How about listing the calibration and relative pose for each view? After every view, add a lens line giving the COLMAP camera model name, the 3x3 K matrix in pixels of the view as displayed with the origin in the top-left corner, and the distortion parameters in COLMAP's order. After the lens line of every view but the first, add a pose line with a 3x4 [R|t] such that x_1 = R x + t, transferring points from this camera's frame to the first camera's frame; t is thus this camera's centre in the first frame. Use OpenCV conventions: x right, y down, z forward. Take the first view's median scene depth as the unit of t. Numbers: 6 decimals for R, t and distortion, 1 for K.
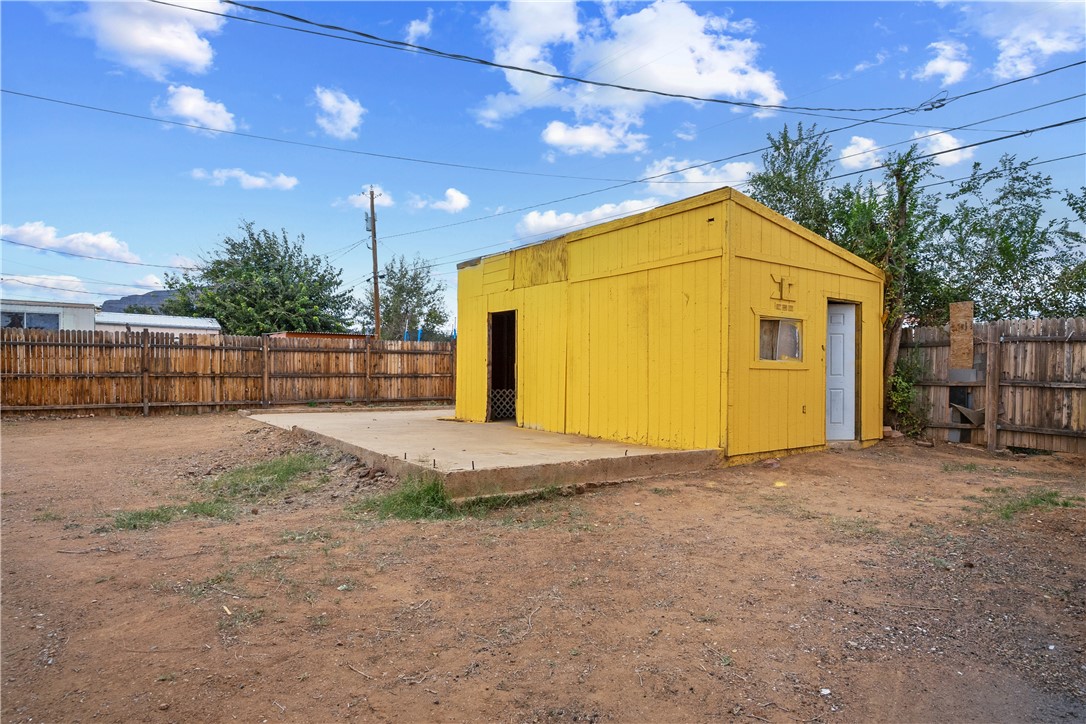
lens RADIAL K [[615.1, 0, 543.0], [0, 615.1, 362.0], [0, 0, 1]] dist [-0.034001, 0.022880]
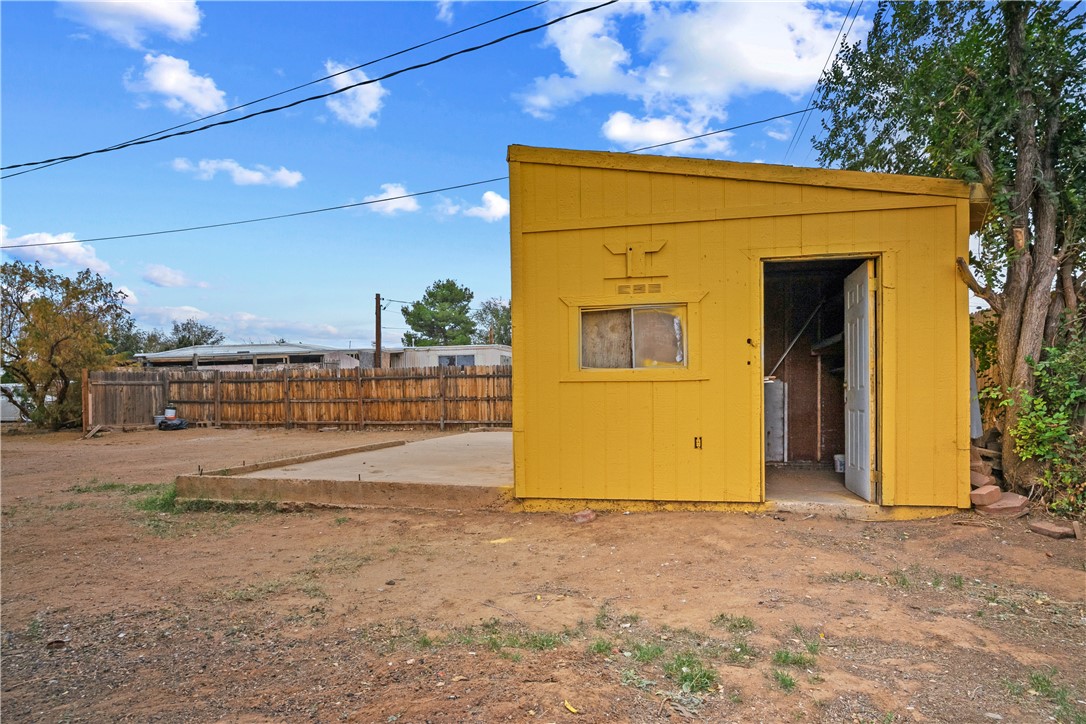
lens RADIAL K [[622.6, 0, 547.3], [0, 622.6, 395.6], [0, 0, 1]] dist [-0.034542, 0.026743]
pose [[0.675298, -0.014756, -0.737397, 0.595075], [0.028952, 0.999560, 0.006512, 0.014713], [0.736976, -0.025747, 0.675428, 0.333485]]
